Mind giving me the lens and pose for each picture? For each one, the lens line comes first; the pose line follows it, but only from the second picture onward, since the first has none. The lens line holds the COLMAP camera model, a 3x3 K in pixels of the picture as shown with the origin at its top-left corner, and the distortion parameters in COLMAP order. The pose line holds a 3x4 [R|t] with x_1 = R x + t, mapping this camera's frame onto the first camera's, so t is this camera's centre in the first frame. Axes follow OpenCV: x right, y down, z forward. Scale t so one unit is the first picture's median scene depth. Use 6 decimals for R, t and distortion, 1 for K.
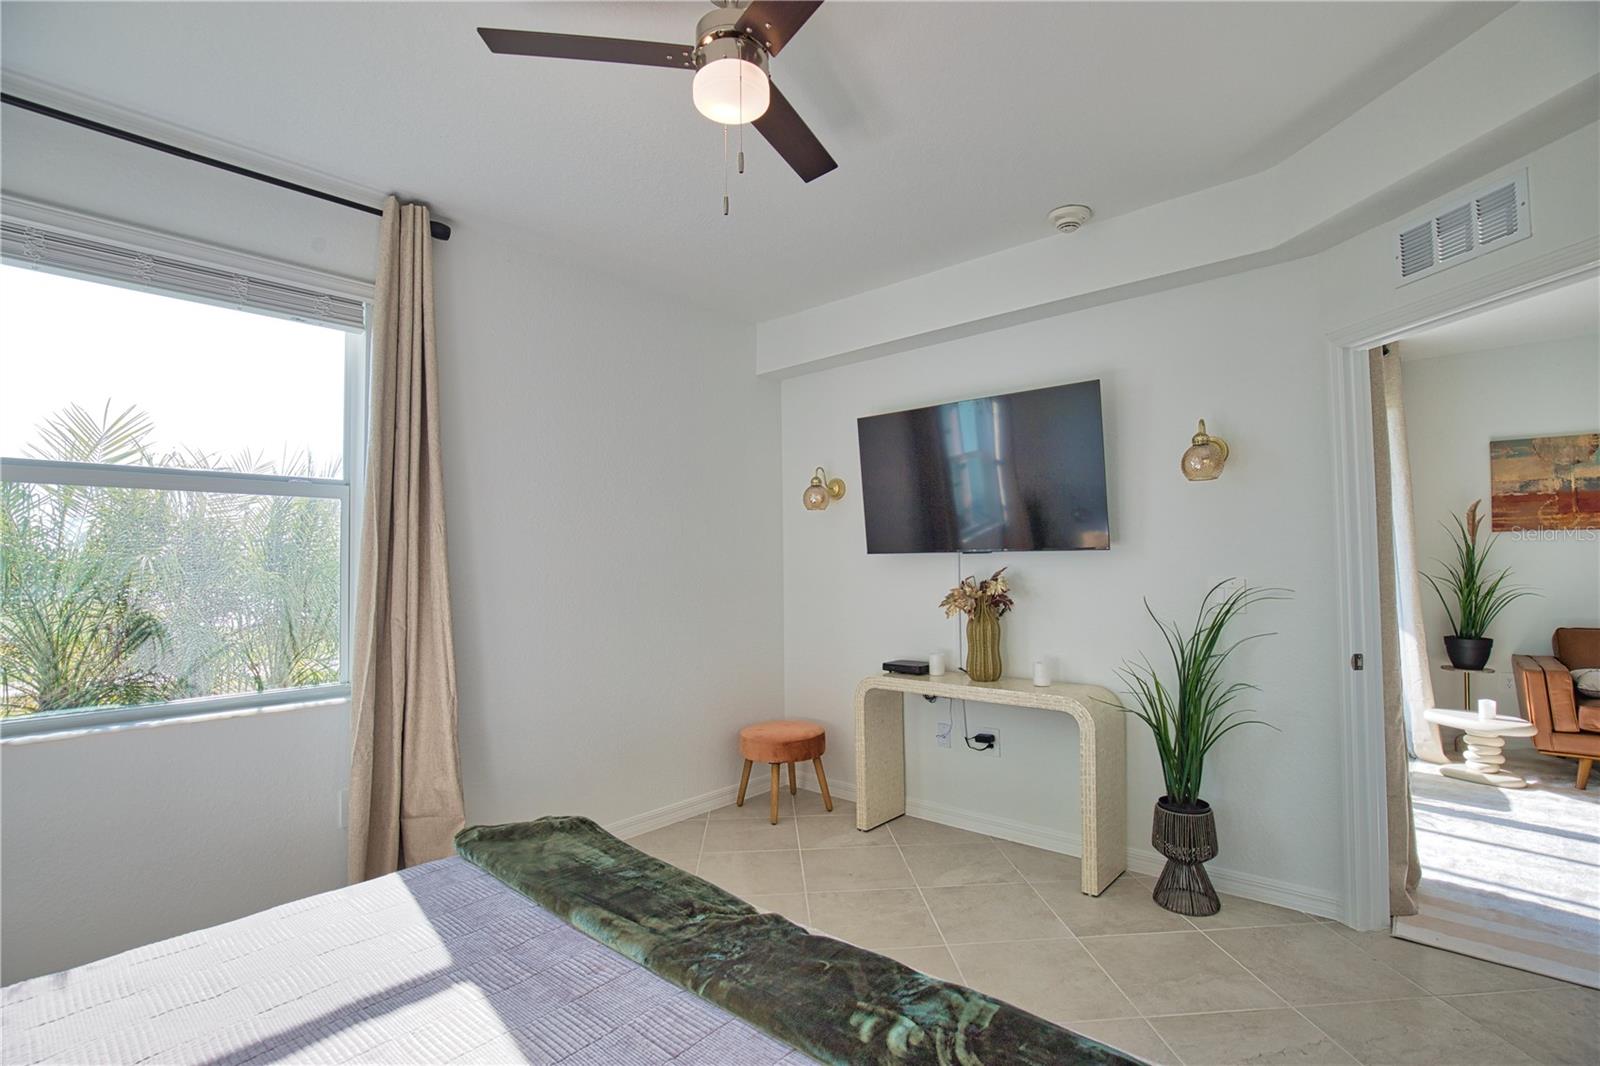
lens RADIAL K [[728.4, 0, 803.8], [0, 728.4, 538.1], [0, 0, 1]] dist [-0.036019, 0.006924]
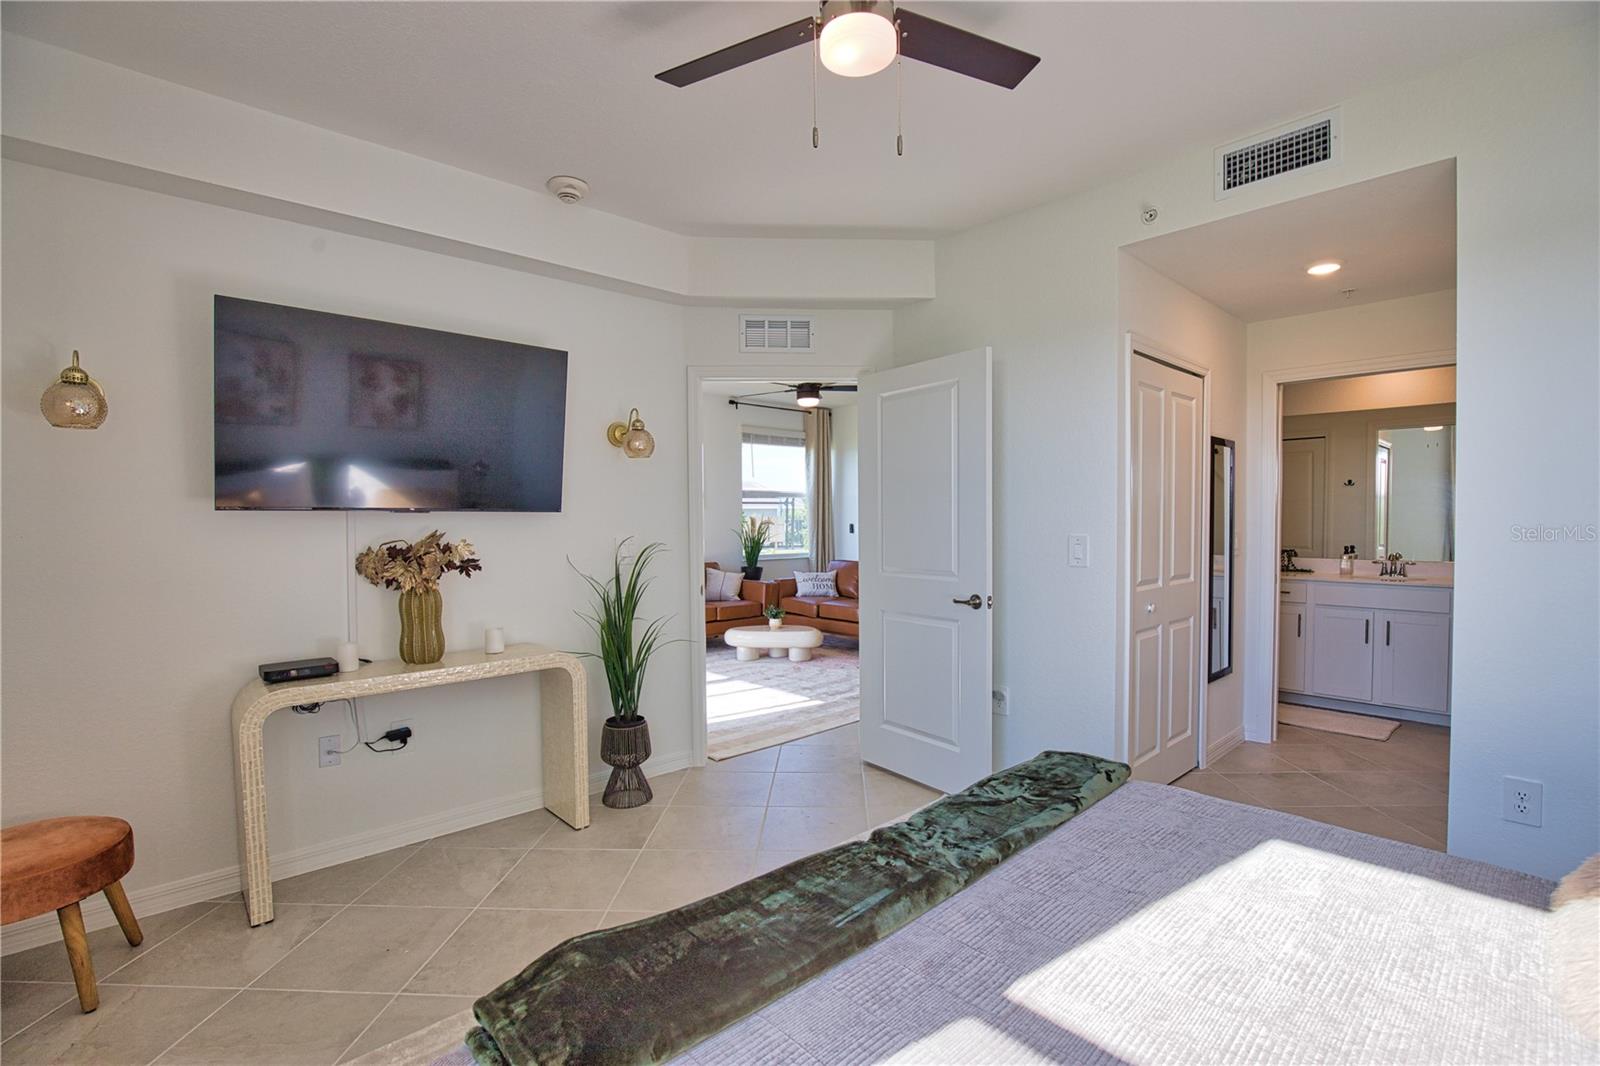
lens RADIAL K [[728.4, 0, 806.0], [0, 728.4, 537.6], [0, 0, 1]] dist [-0.036019, 0.006924]
pose [[0.097052, -0.014499, 0.995174, -0.410953], [-0.026849, 0.999492, 0.017180, 0.017673], [-0.994917, -0.028387, 0.096613, 0.357023]]
